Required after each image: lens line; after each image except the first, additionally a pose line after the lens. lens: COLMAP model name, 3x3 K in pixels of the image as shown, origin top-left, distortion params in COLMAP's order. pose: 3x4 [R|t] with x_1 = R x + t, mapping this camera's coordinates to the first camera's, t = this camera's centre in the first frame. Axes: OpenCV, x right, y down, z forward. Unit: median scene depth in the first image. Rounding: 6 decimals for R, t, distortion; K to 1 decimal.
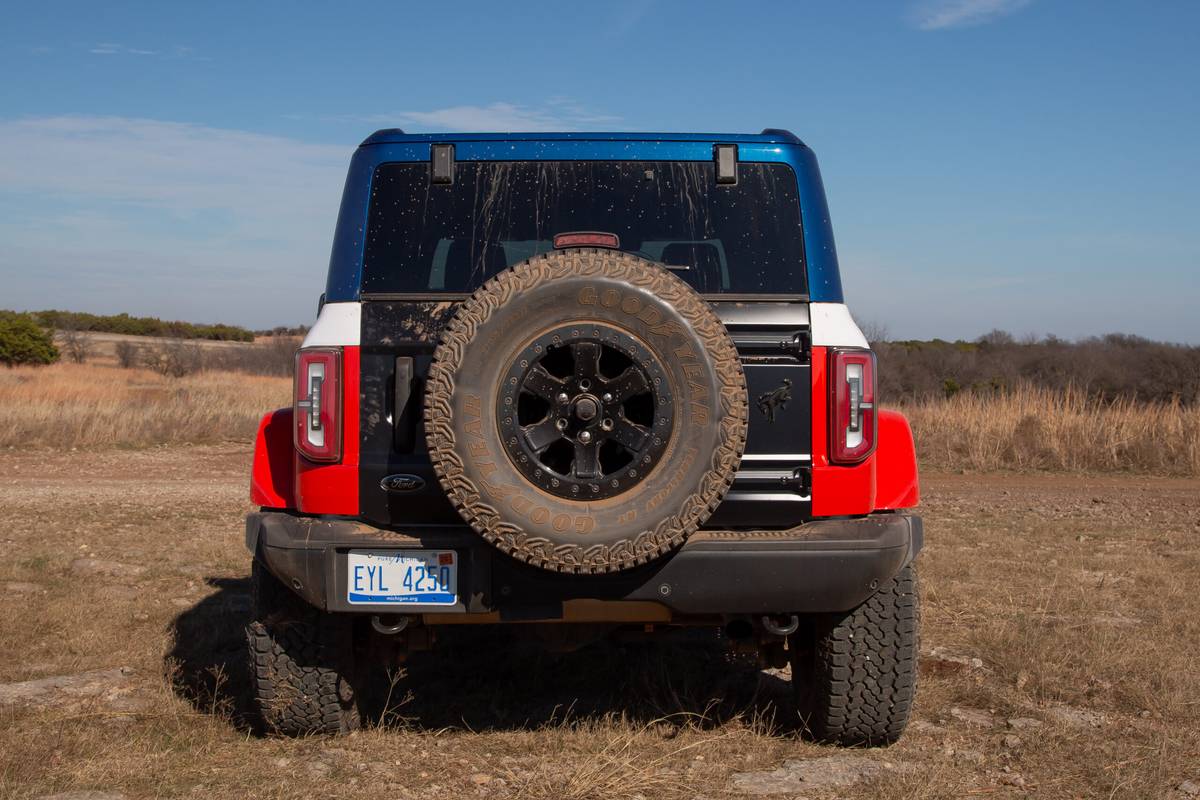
lens RADIAL K [[1732.6, 0, 529.3], [0, 1732.6, 294.1], [0, 0, 1]] dist [0.022374, -0.002001]
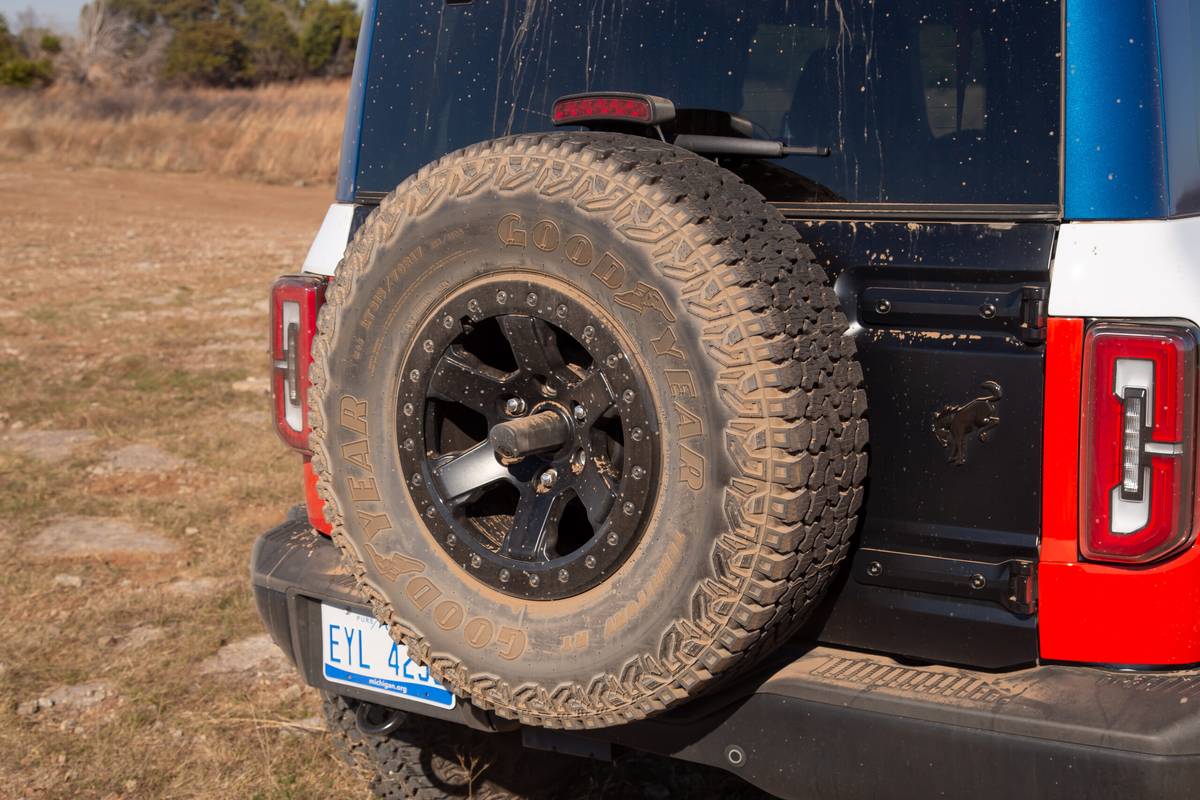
lens RADIAL K [[1836.8, 0, 559.8], [0, 1836.8, 369.2], [0, 0, 1]] dist [0.182830, -0.009206]
pose [[0.828878, 0.066457, -0.555468, 0.359063], [0.041611, 0.982844, 0.179681, -0.057139], [0.557880, -0.172047, 0.811893, 0.534830]]
